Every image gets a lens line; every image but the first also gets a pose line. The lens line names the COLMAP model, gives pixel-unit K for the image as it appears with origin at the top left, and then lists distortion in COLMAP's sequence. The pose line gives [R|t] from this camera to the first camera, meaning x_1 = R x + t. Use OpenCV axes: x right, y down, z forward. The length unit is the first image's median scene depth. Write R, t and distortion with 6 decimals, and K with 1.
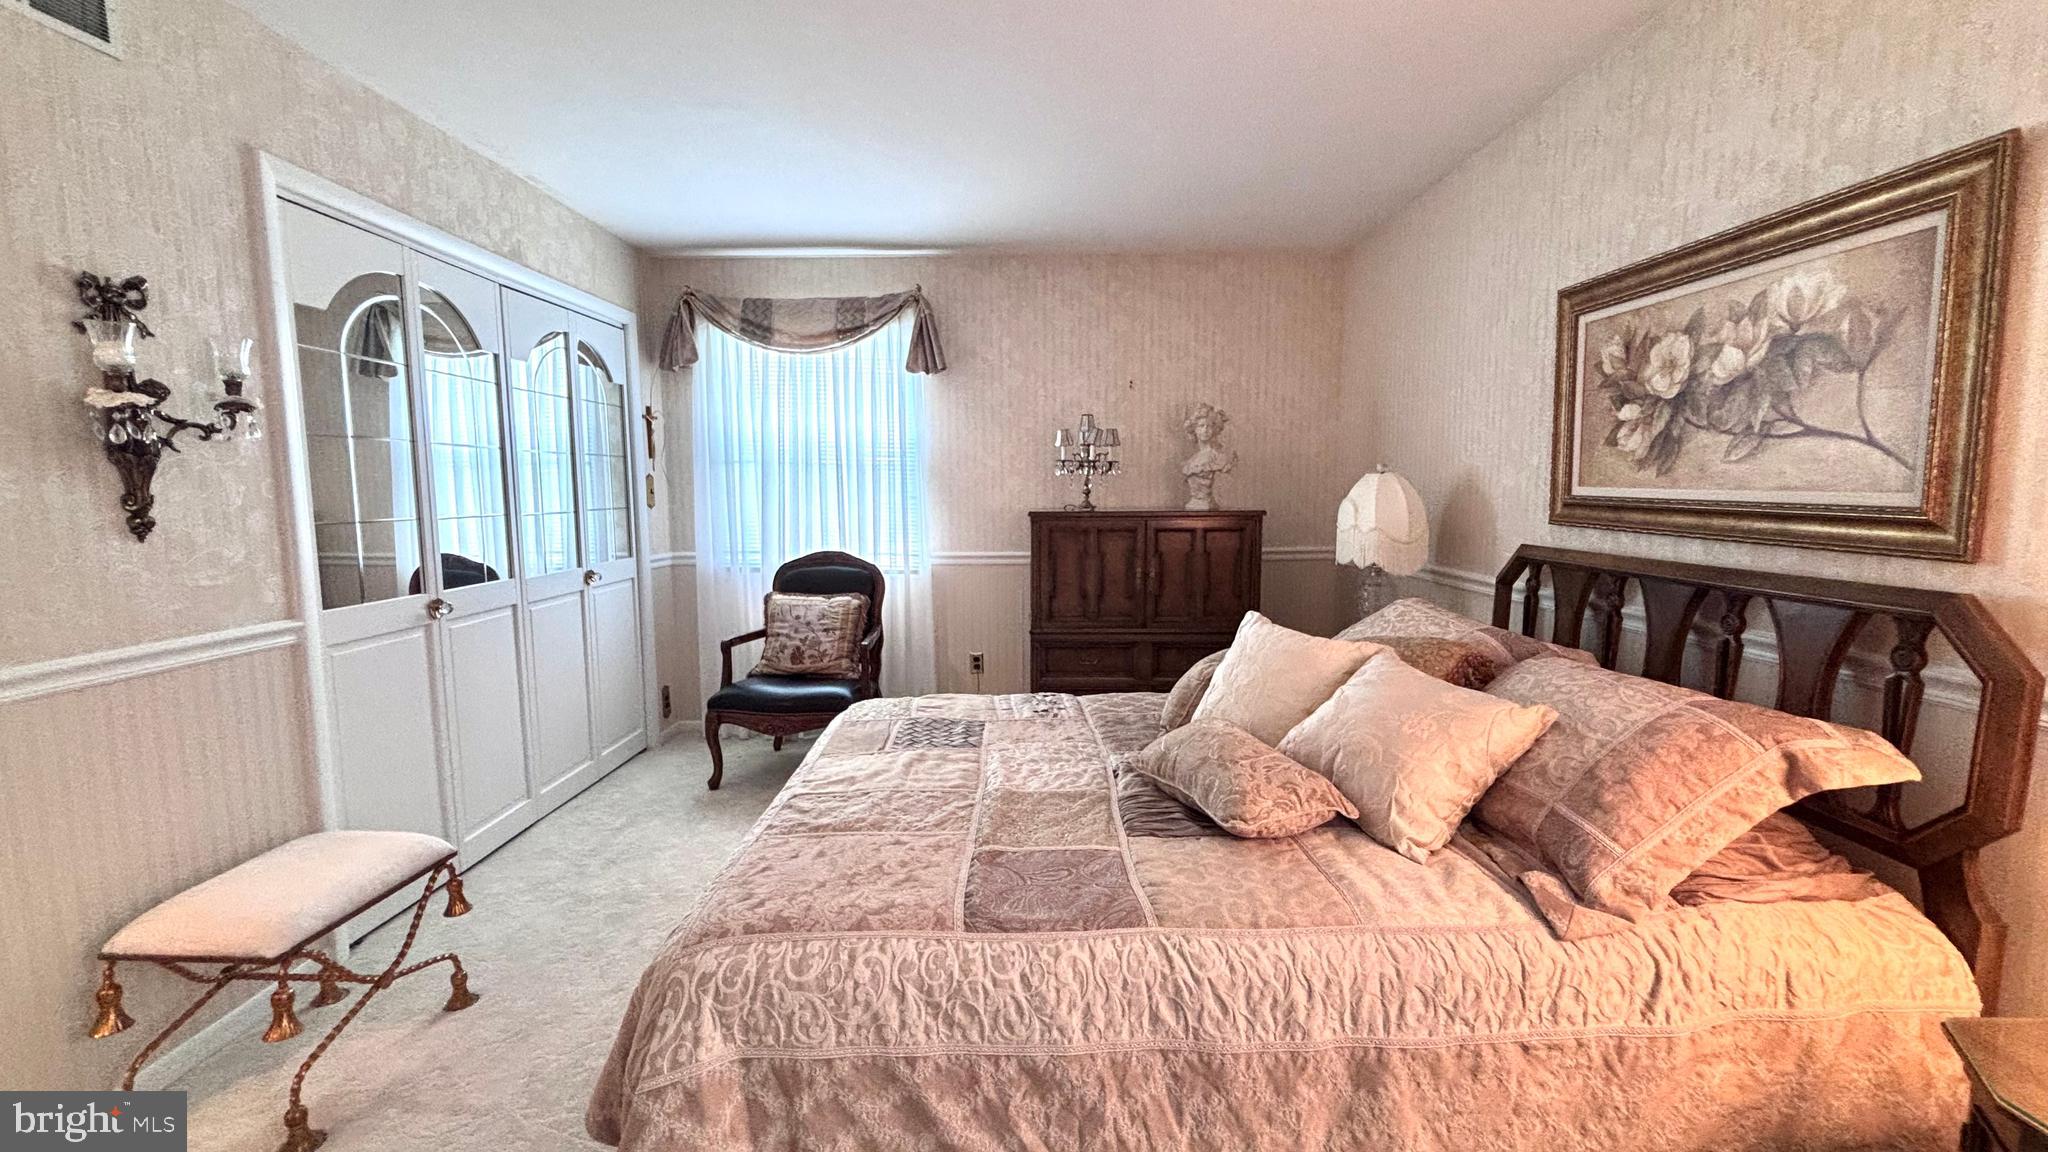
lens RADIAL K [[835.9, 0, 1028.1], [0, 835.9, 575.2], [0, 0, 1]] dist [0.002000, 0.000117]
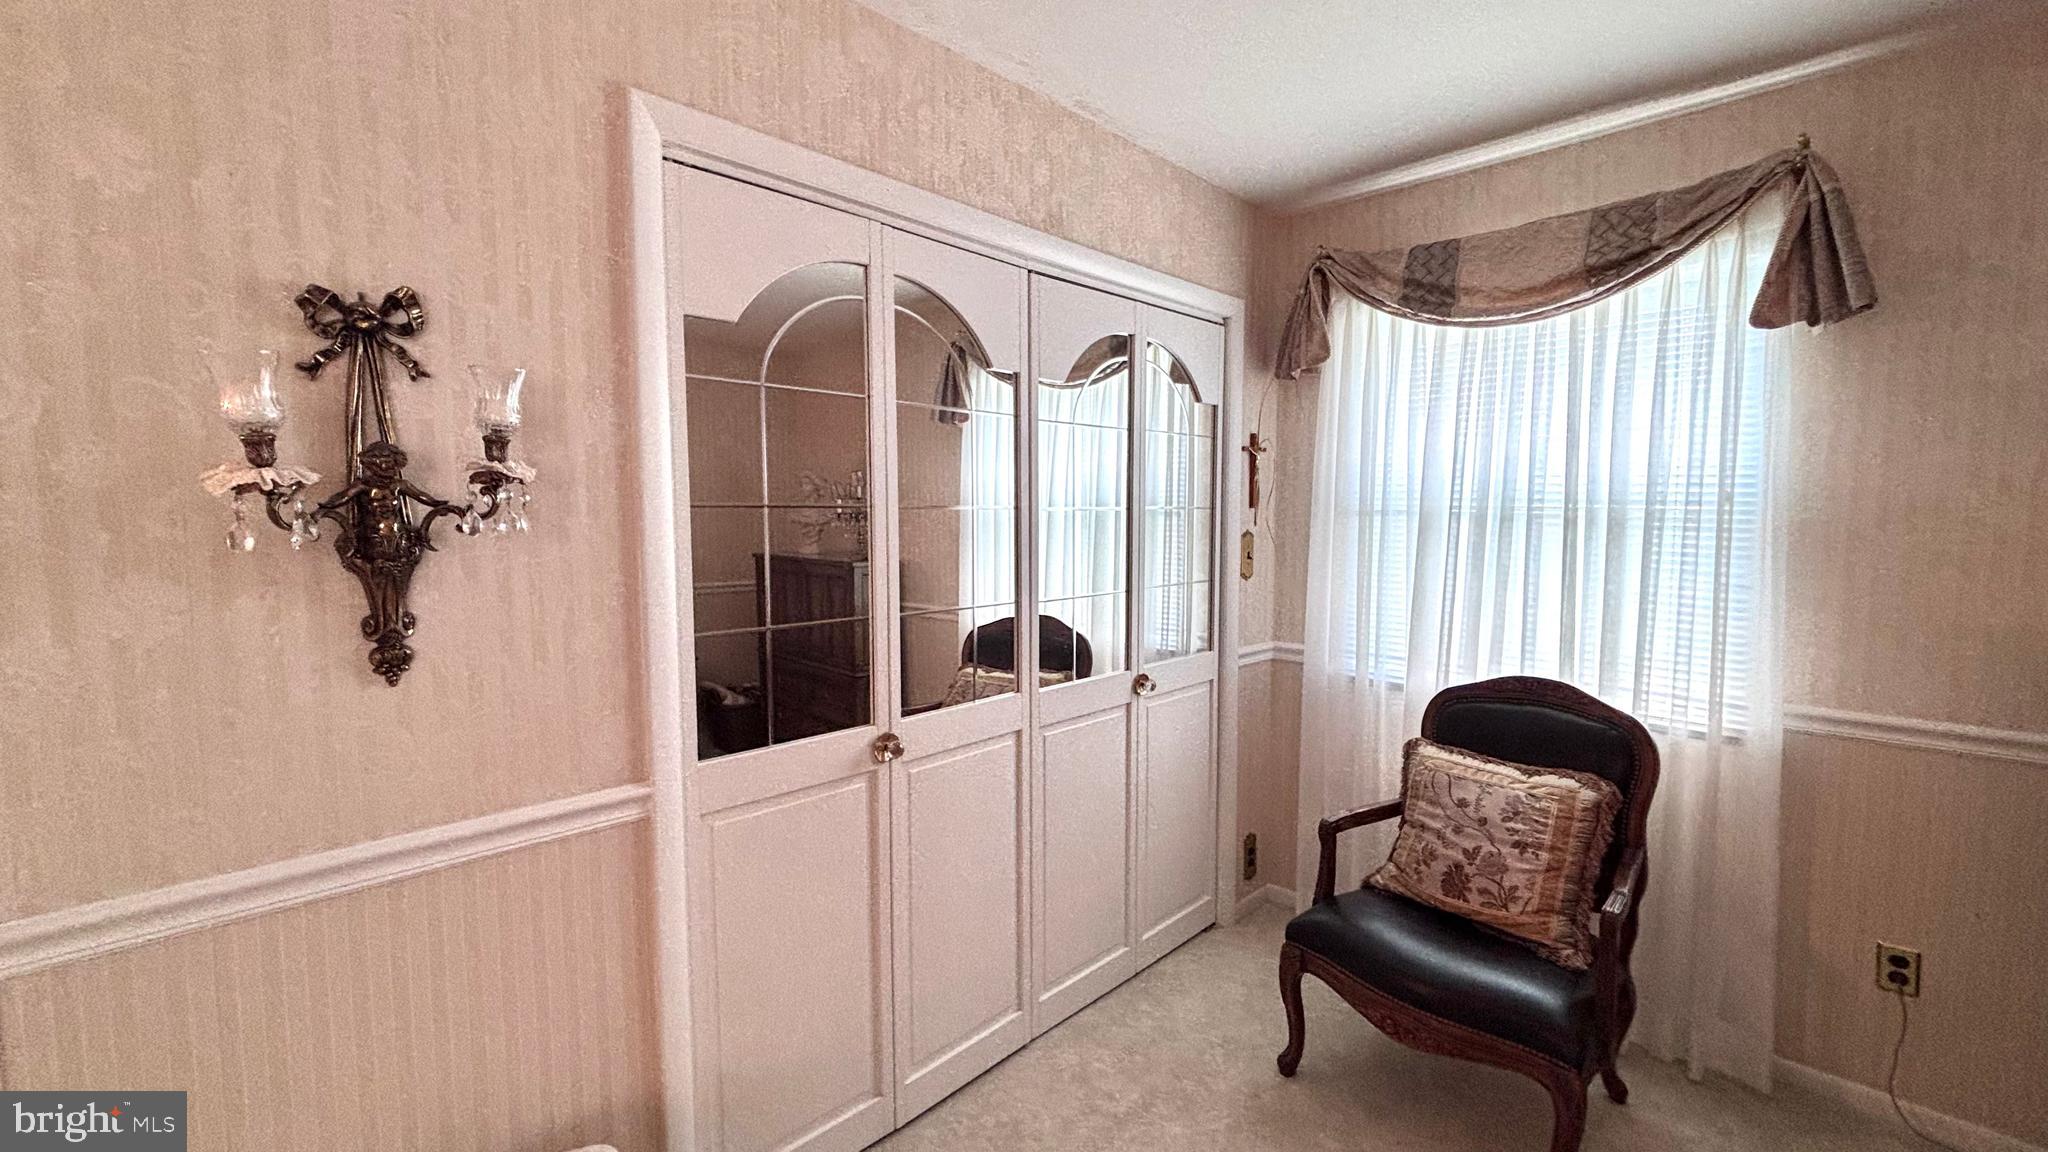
lens RADIAL K [[835.9, 0, 1023.6], [0, 835.9, 575.8], [0, 0, 1]] dist [0.002000, 0.000117]
pose [[0.716754, 0.059314, -0.694799, -0.163472], [-0.076727, 0.997034, 0.005964, -0.116300], [0.693092, 0.049035, 0.719179, 0.593930]]
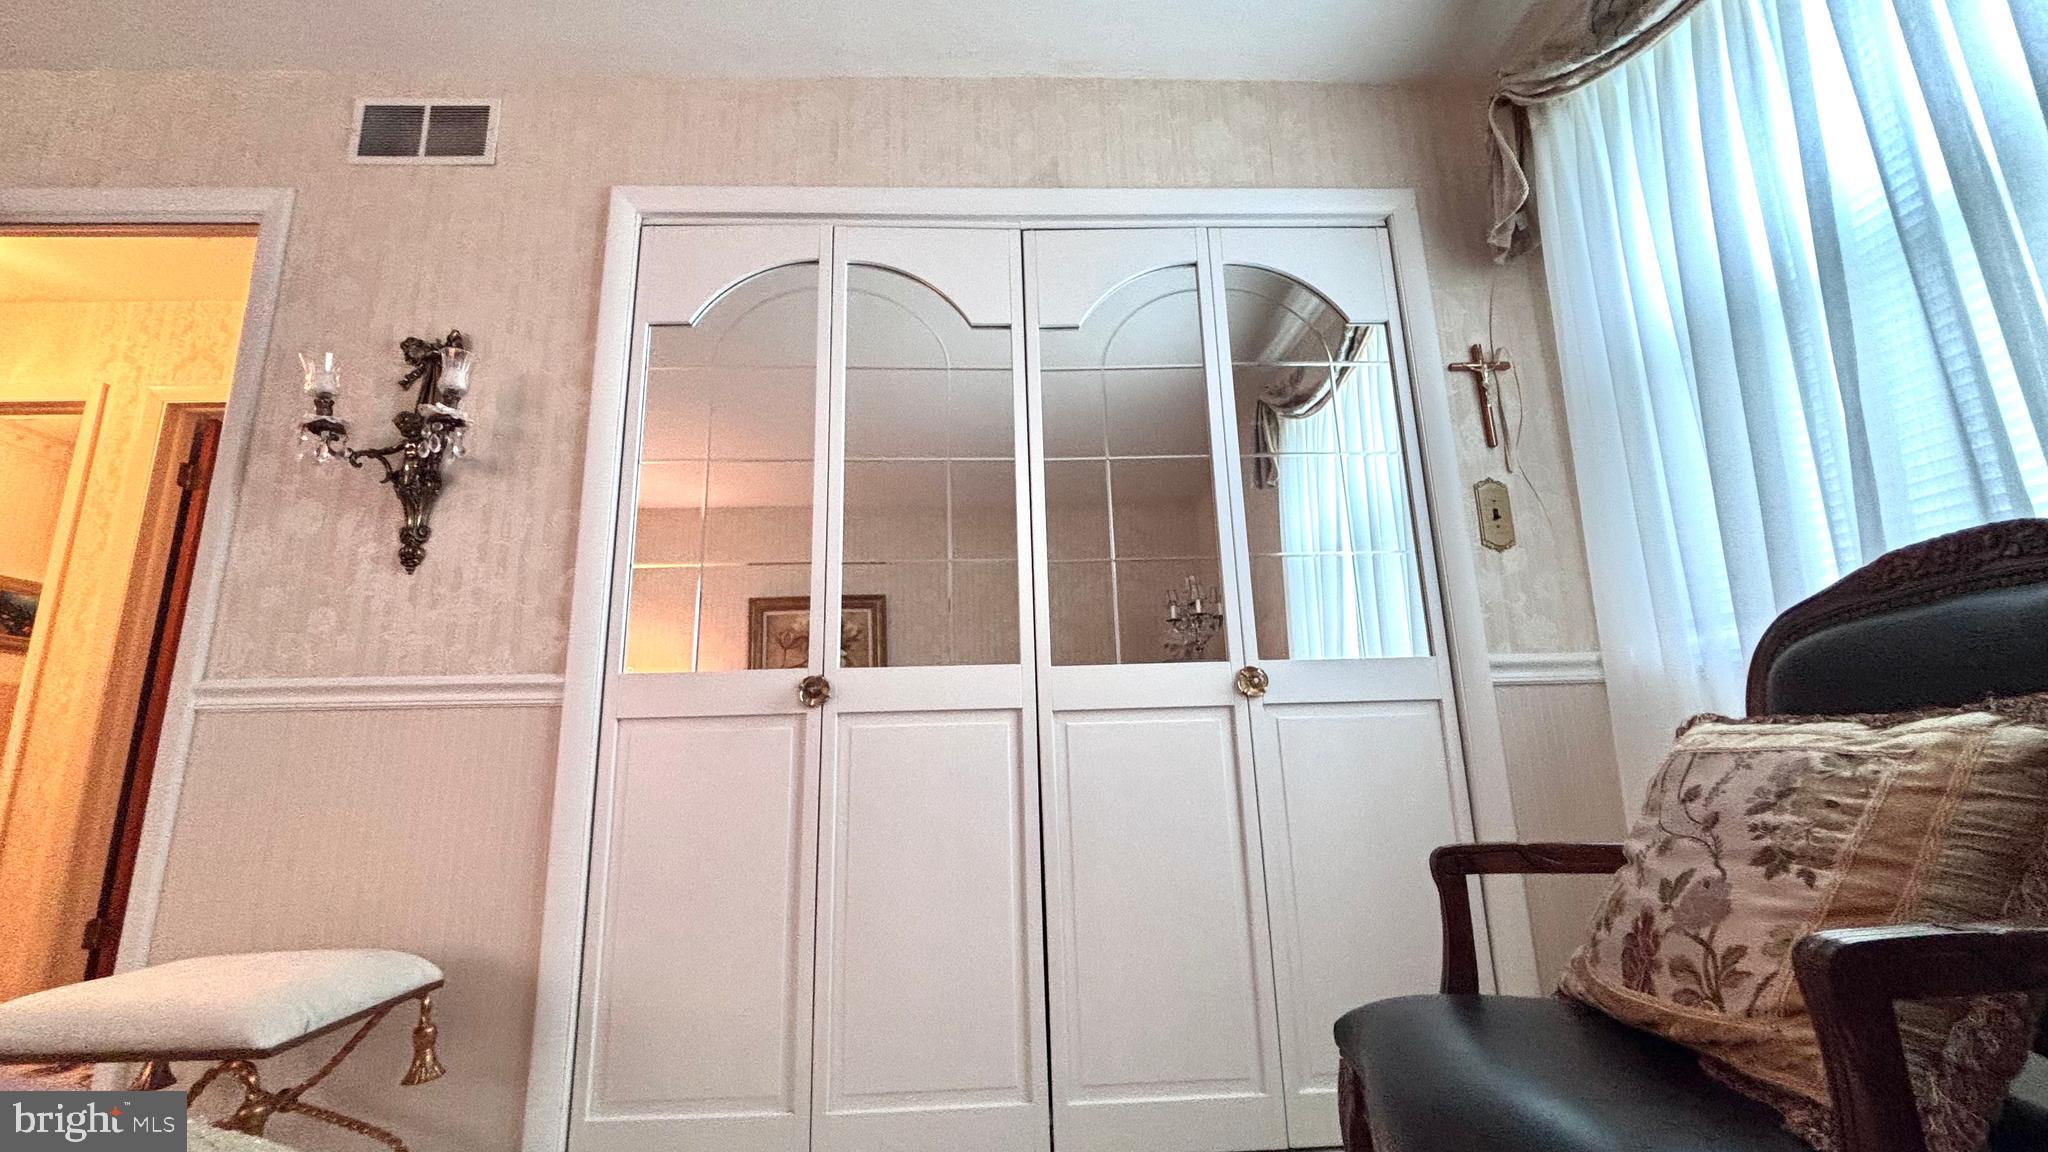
lens RADIAL K [[835.9, 0, 1012.9], [0, 835.9, 569.1], [0, 0, 1]] dist [0.002000, 0.000117]
pose [[0.045528, -0.221507, -0.974095, -0.037902], [-0.078877, 0.971265, -0.224550, 0.083943], [0.995844, 0.087057, 0.026748, 1.159177]]
